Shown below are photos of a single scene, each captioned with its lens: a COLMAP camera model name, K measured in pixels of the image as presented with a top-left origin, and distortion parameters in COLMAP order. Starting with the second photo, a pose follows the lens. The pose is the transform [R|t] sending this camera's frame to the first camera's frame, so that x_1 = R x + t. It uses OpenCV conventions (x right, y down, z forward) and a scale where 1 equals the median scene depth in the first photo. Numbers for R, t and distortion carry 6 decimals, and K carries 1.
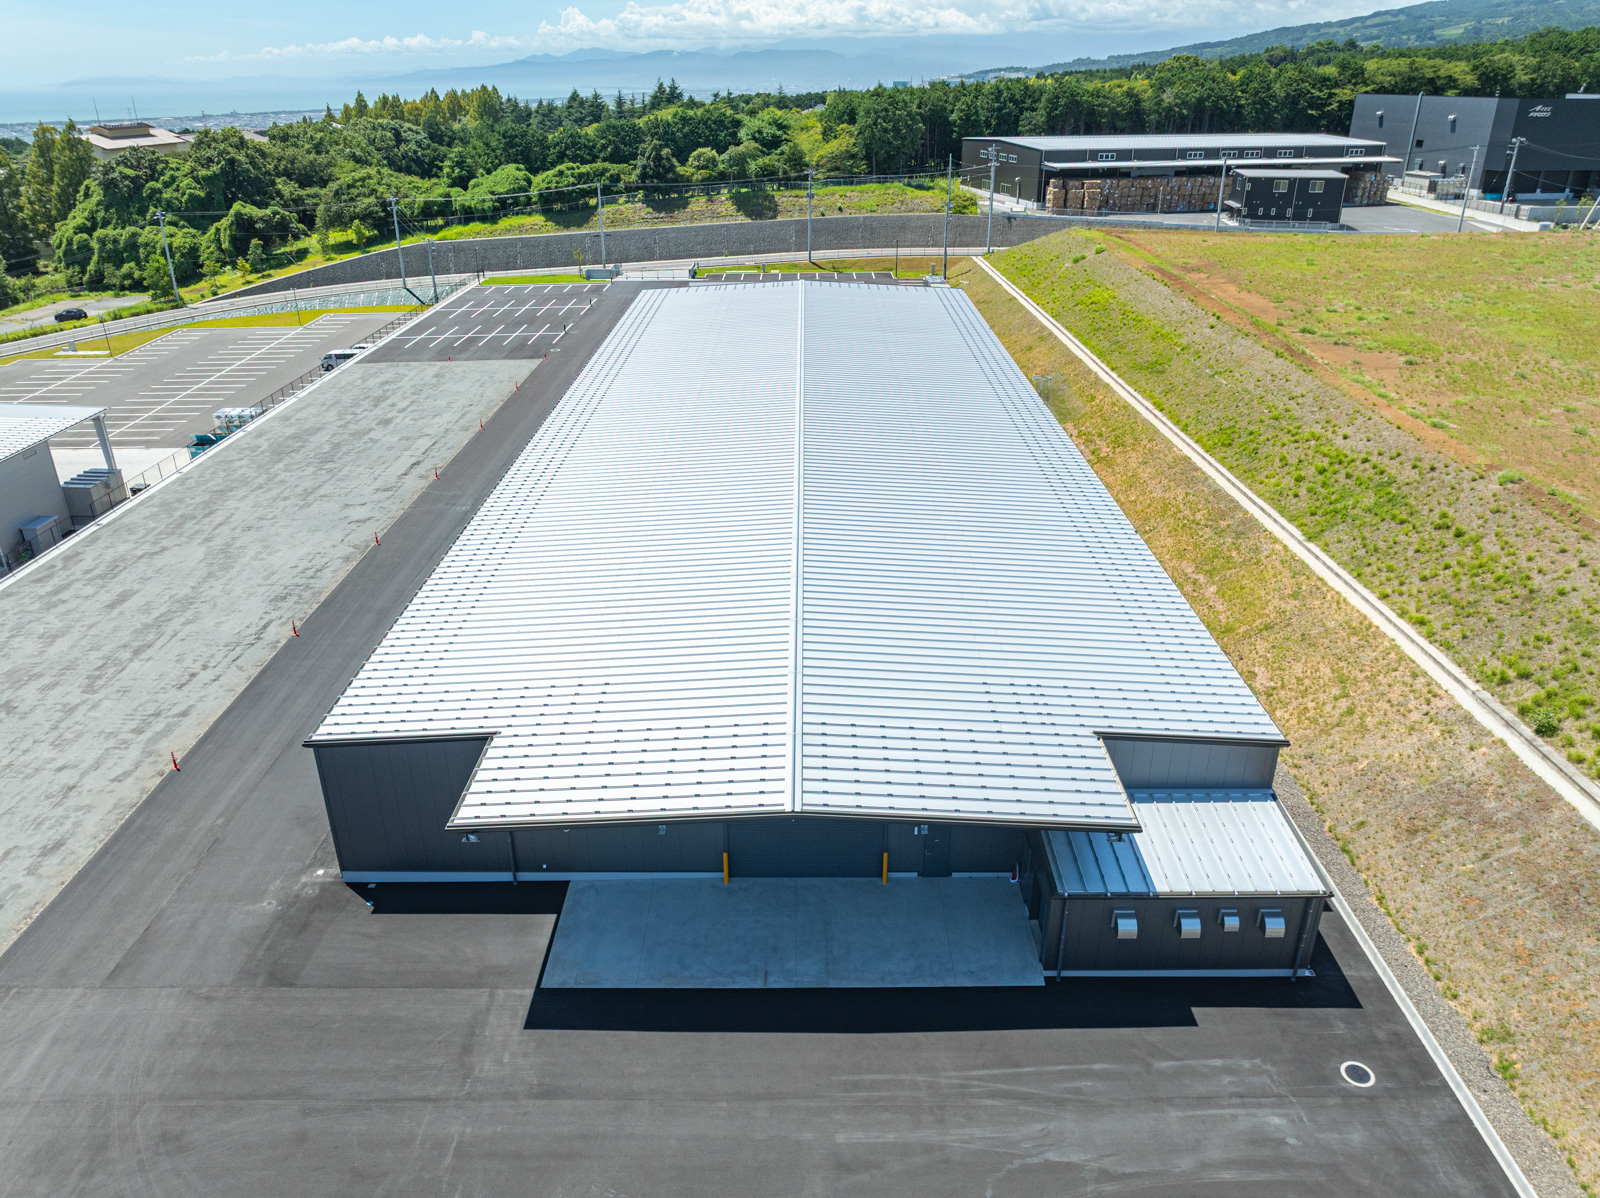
lens RADIAL K [[1141.7, 0, 801.5], [0, 1141.7, 597.9], [0, 0, 1]] dist [-0.045615, 0.033581]
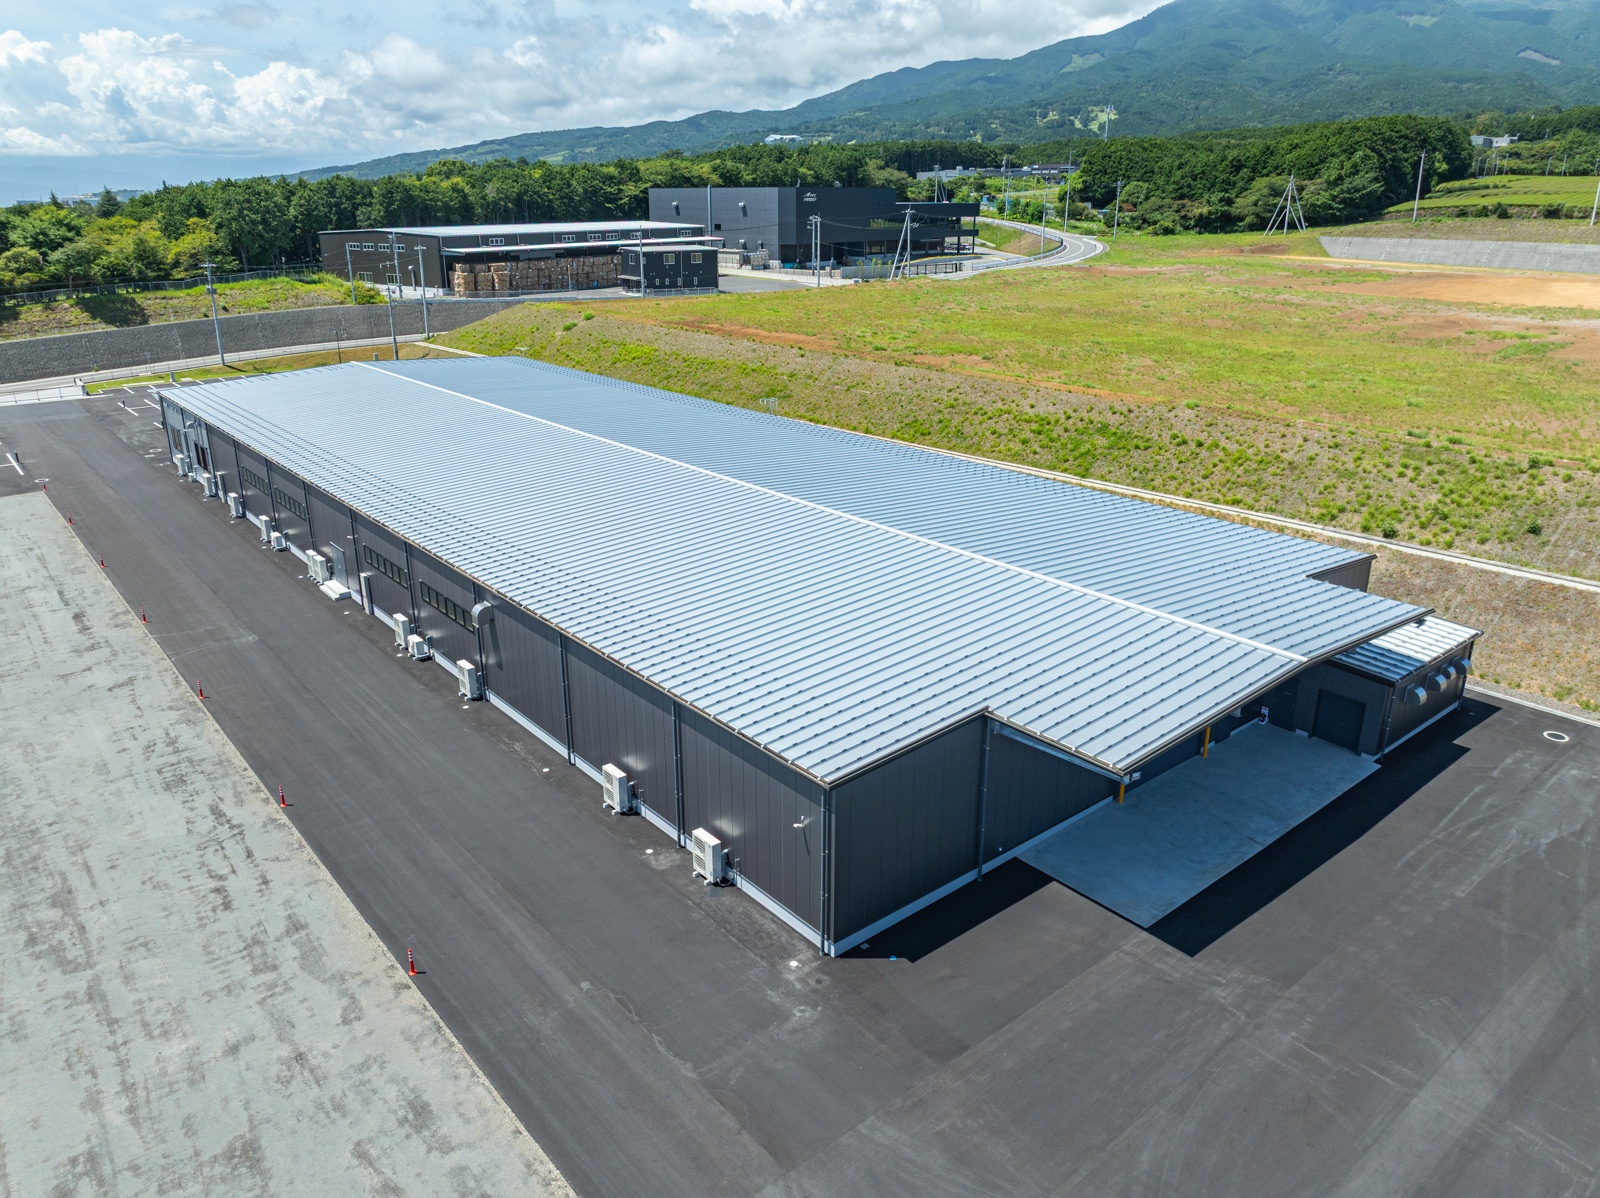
lens RADIAL K [[1141.7, 0, 800.2], [0, 1141.7, 593.0], [0, 0, 1]] dist [-0.045615, 0.033581]
pose [[0.761479, -0.208316, 0.613803, -0.211289], [0.268827, 0.963166, -0.006619, -0.001543], [-0.589815, 0.170046, 0.789432, 0.076076]]
